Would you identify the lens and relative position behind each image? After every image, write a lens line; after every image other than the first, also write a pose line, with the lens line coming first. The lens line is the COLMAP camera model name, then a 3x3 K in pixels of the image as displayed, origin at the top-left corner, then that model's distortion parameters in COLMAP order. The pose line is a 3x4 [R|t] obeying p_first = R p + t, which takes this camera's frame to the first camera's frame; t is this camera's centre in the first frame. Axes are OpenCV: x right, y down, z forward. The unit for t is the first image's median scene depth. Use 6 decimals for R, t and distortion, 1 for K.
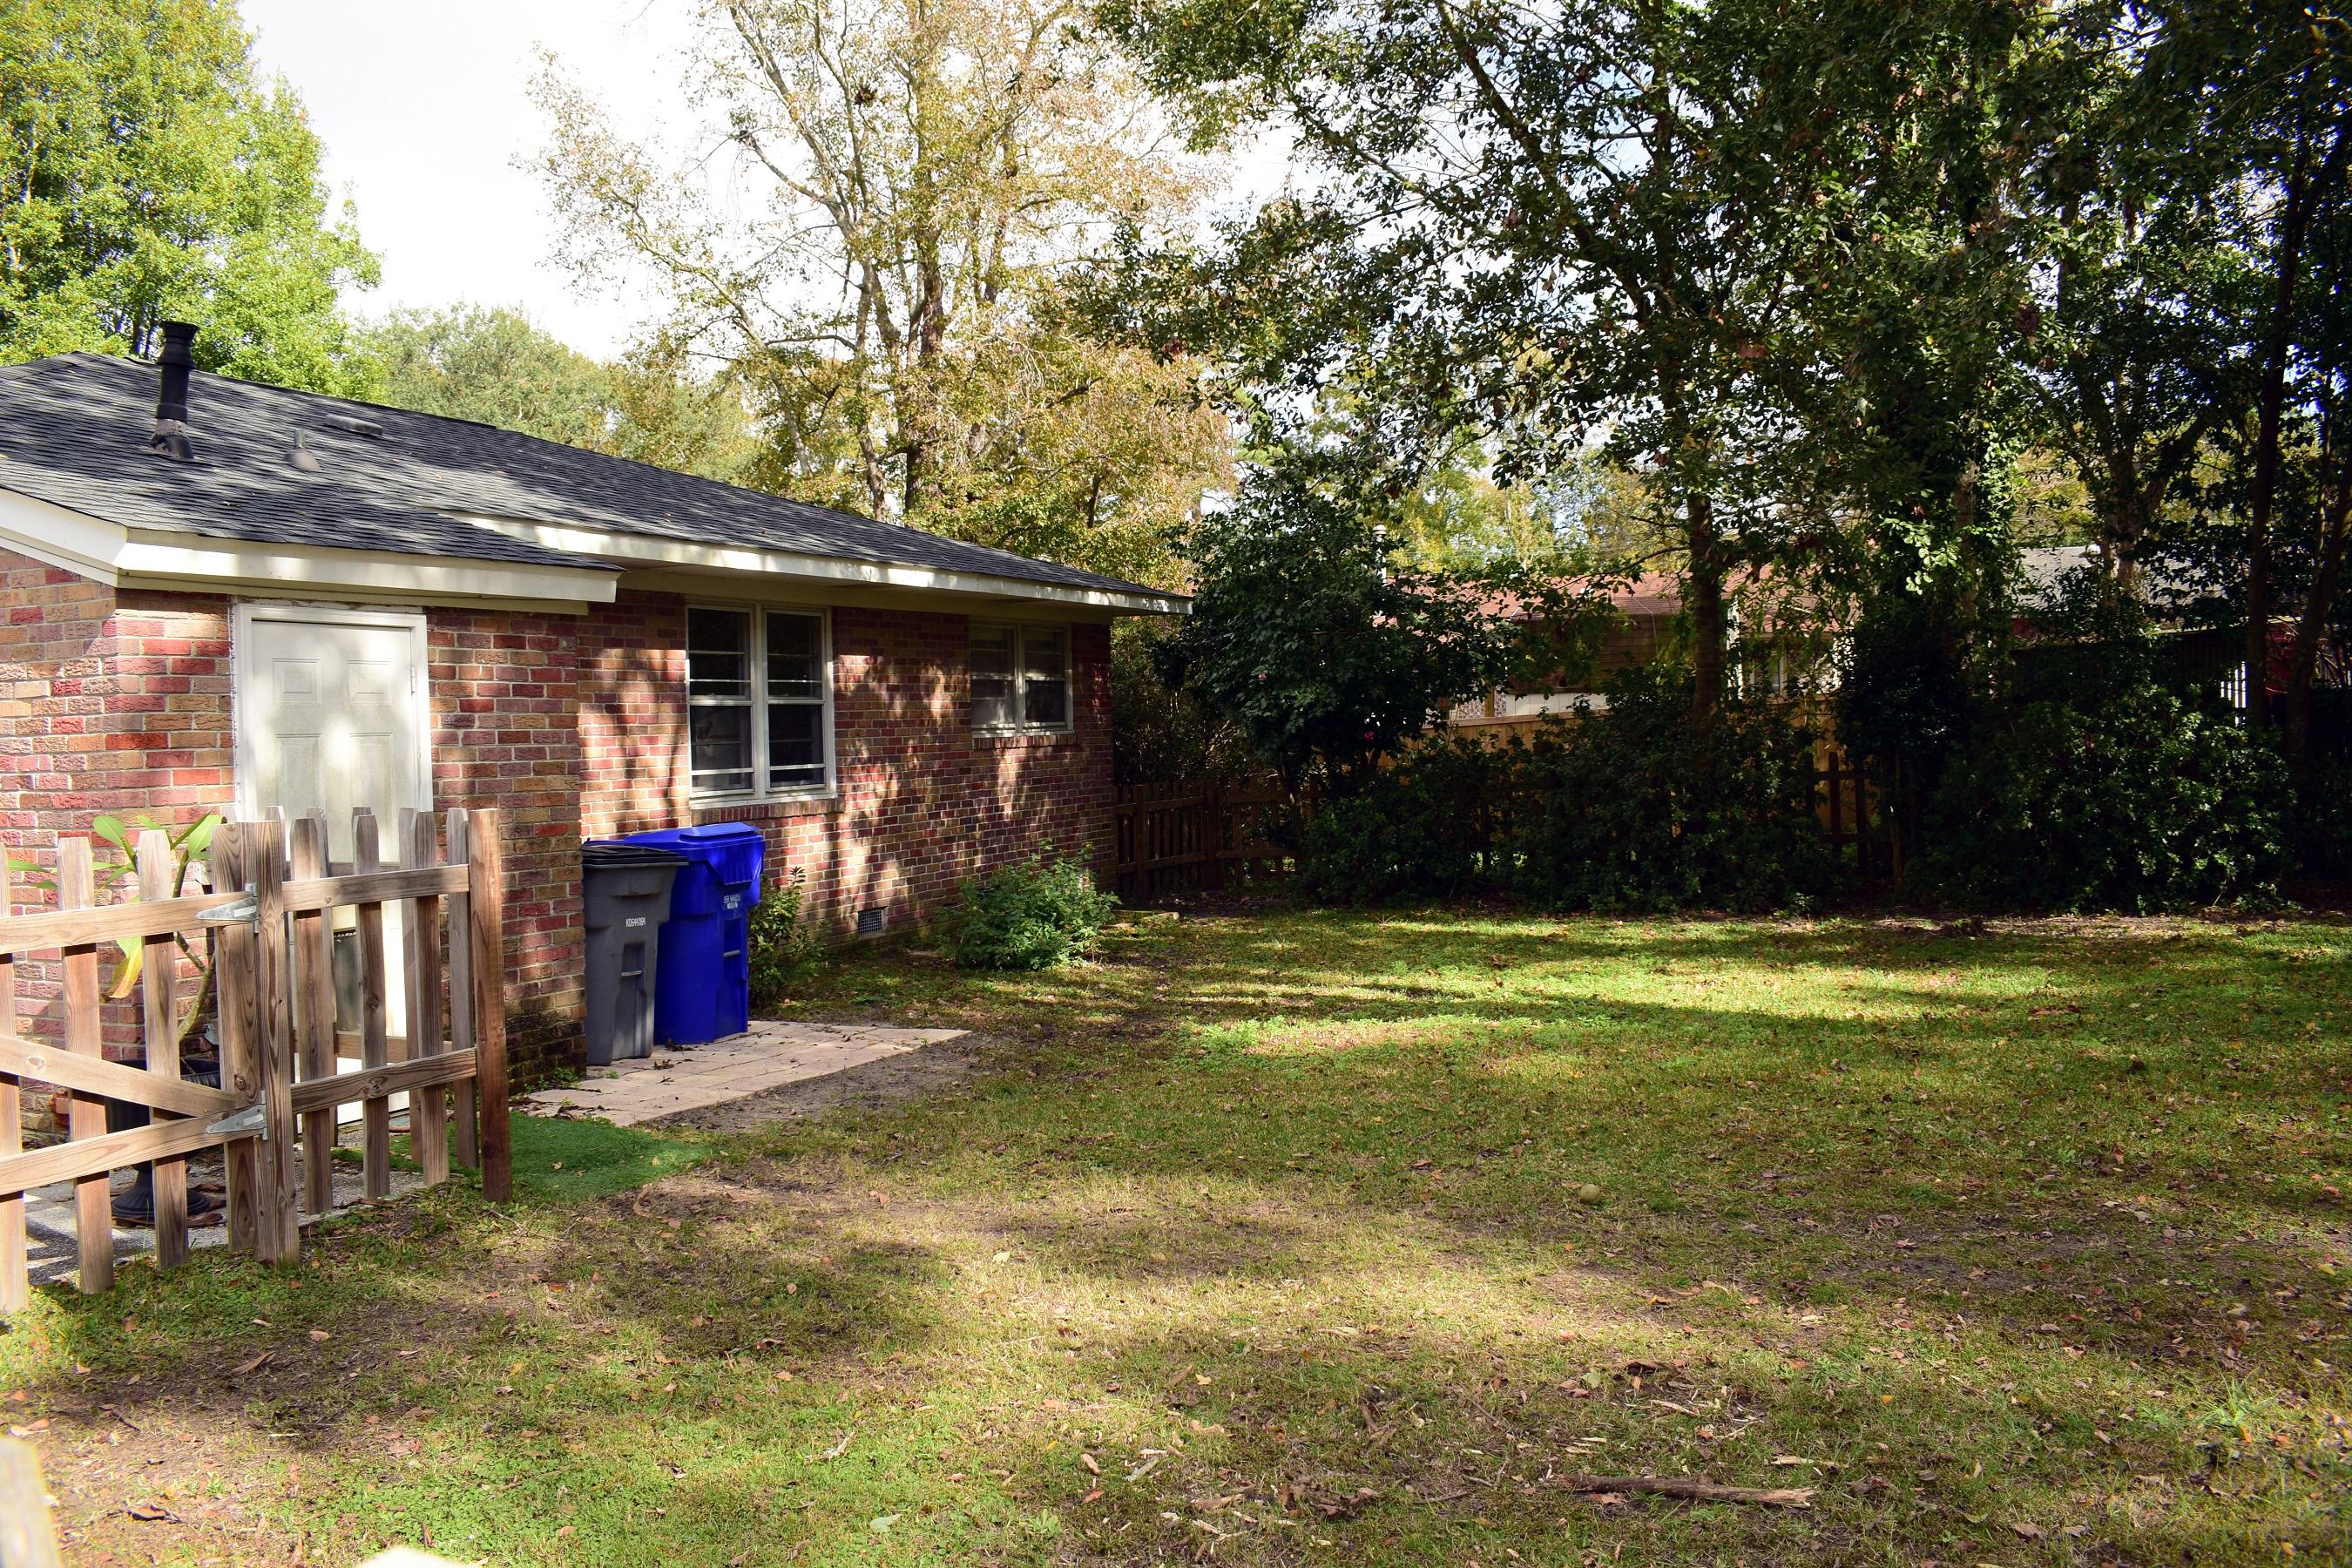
lens RADIAL K [[1859.2, 0, 1174.5], [0, 1859.2, 753.9], [0, 0, 1]] dist [-0.082522, -0.004187]
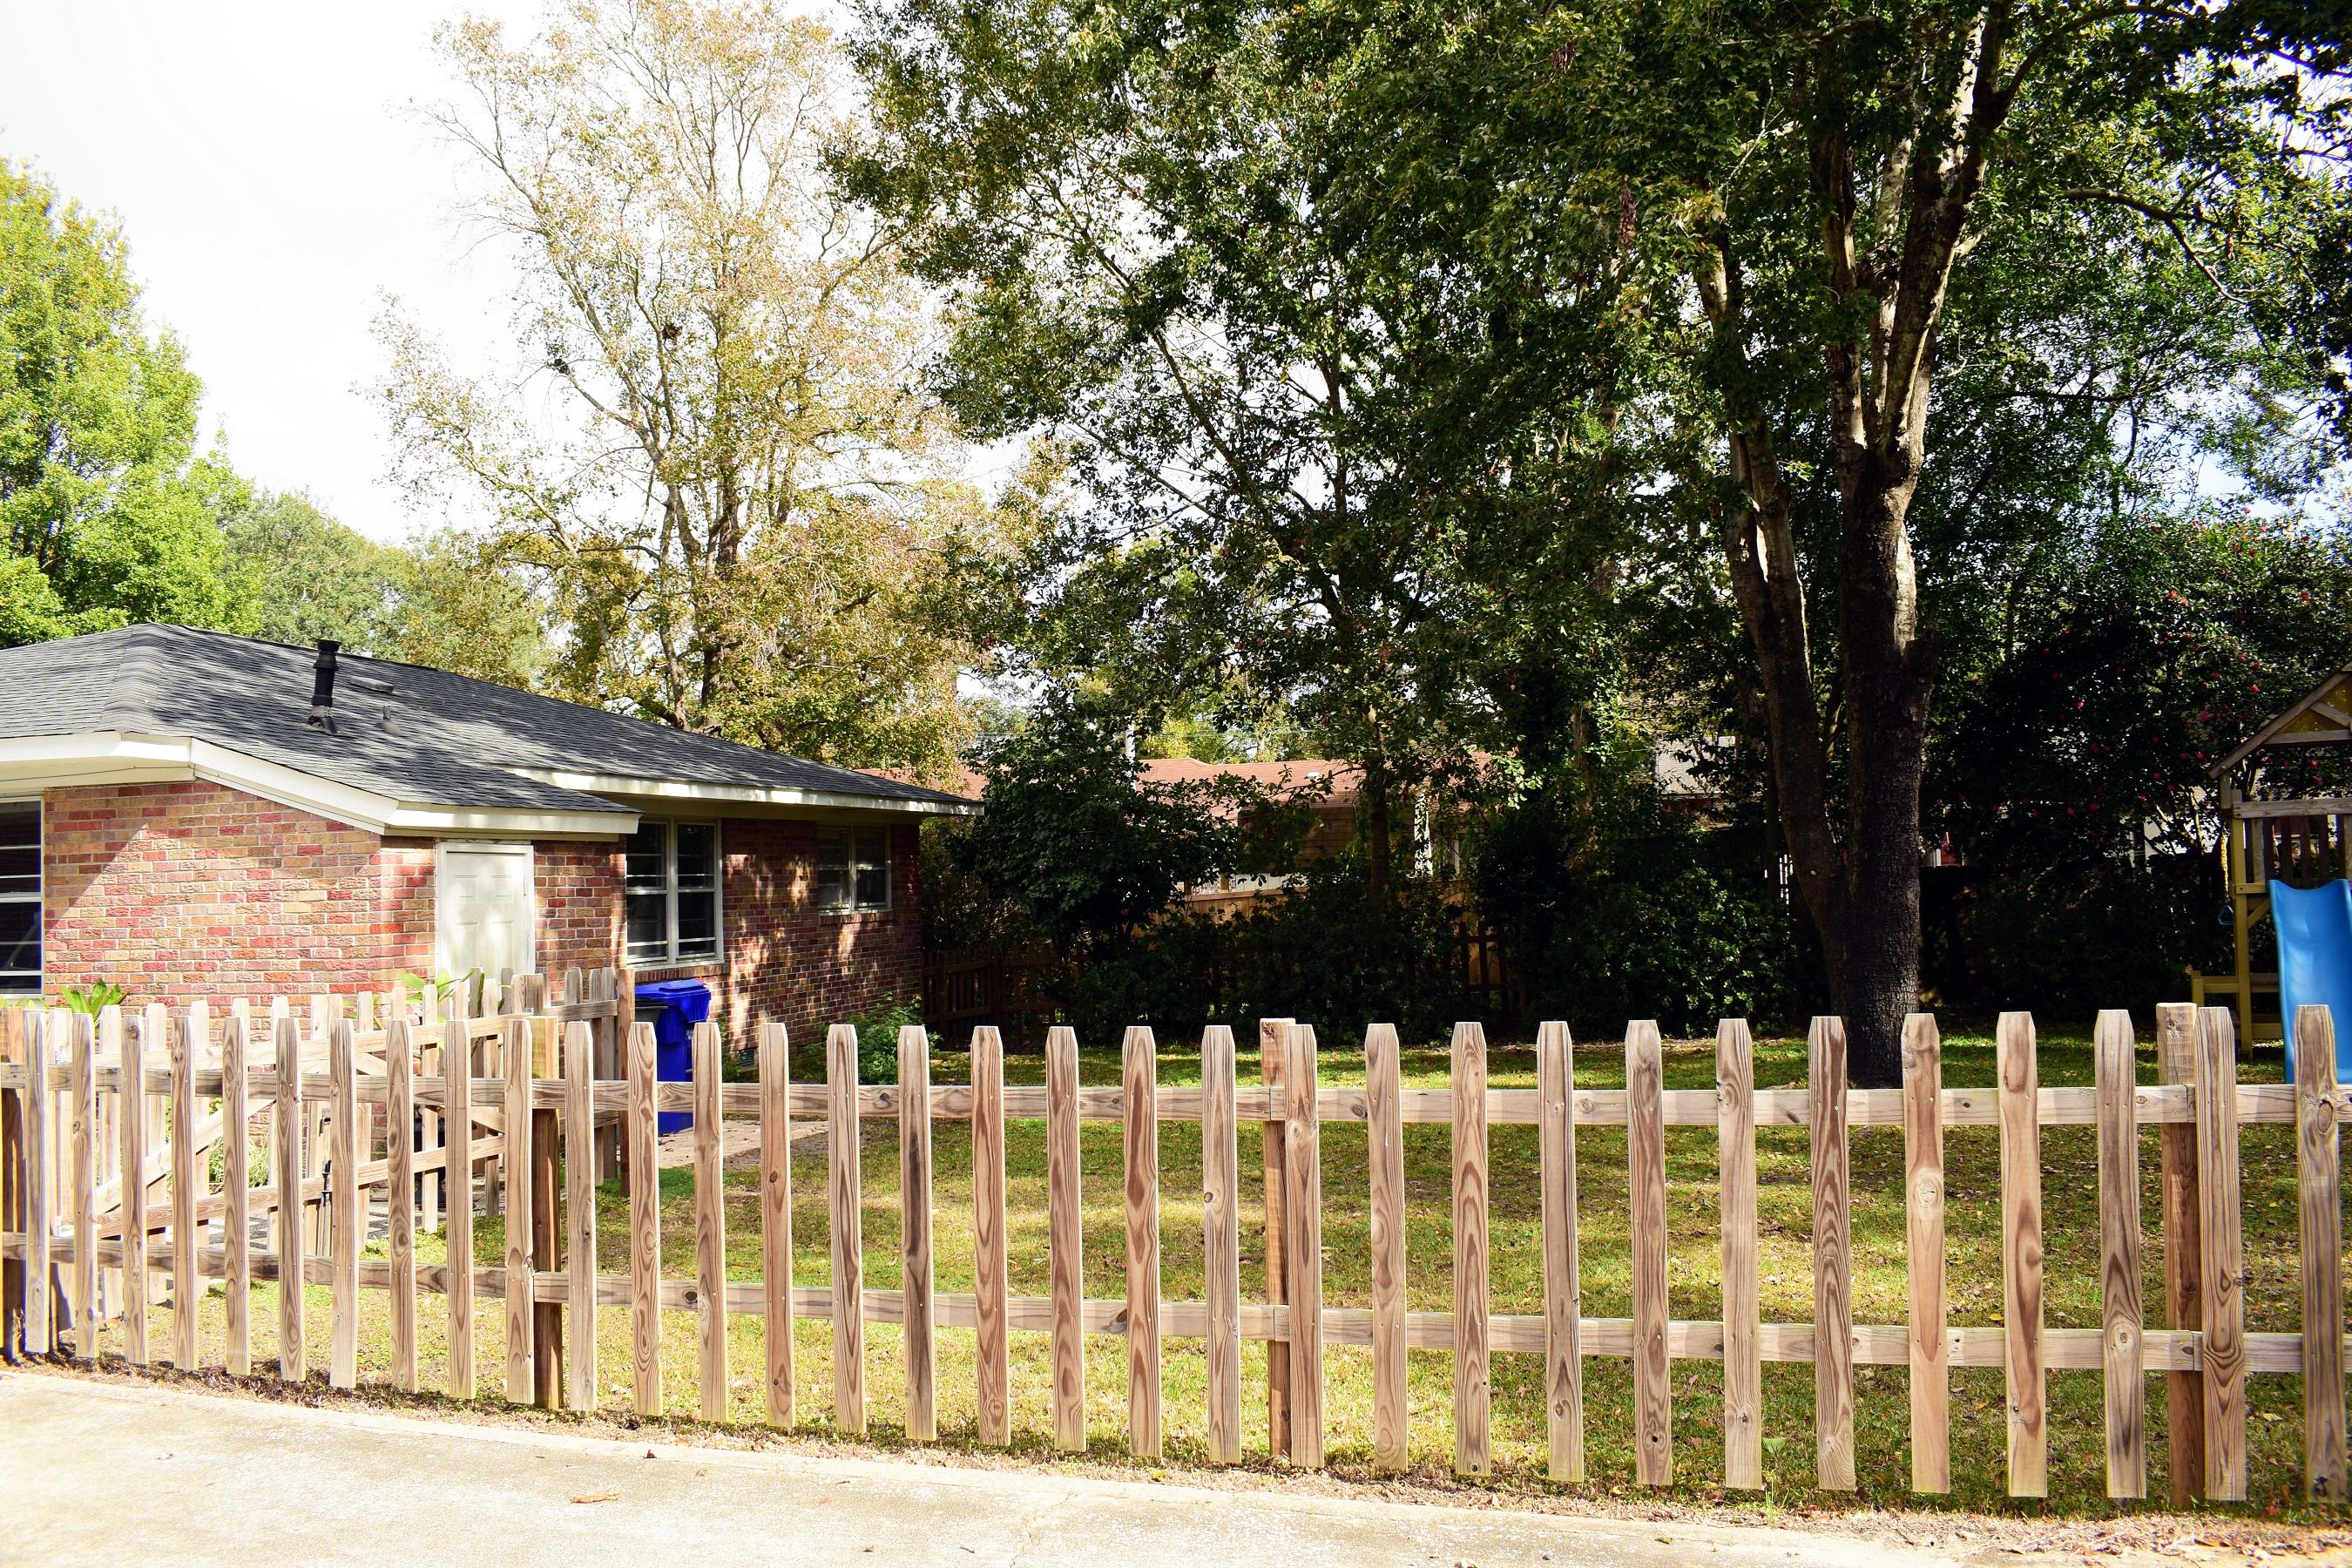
lens RADIAL K [[1859.2, 0, 1174.5], [0, 1859.2, 753.9], [0, 0, 1]] dist [-0.082522, -0.004187]
pose [[0.990770, 0.003941, 0.135493, -0.035897], [0.008104, 0.996067, -0.088230, -0.004729], [-0.135308, 0.088514, 0.986842, -0.285862]]
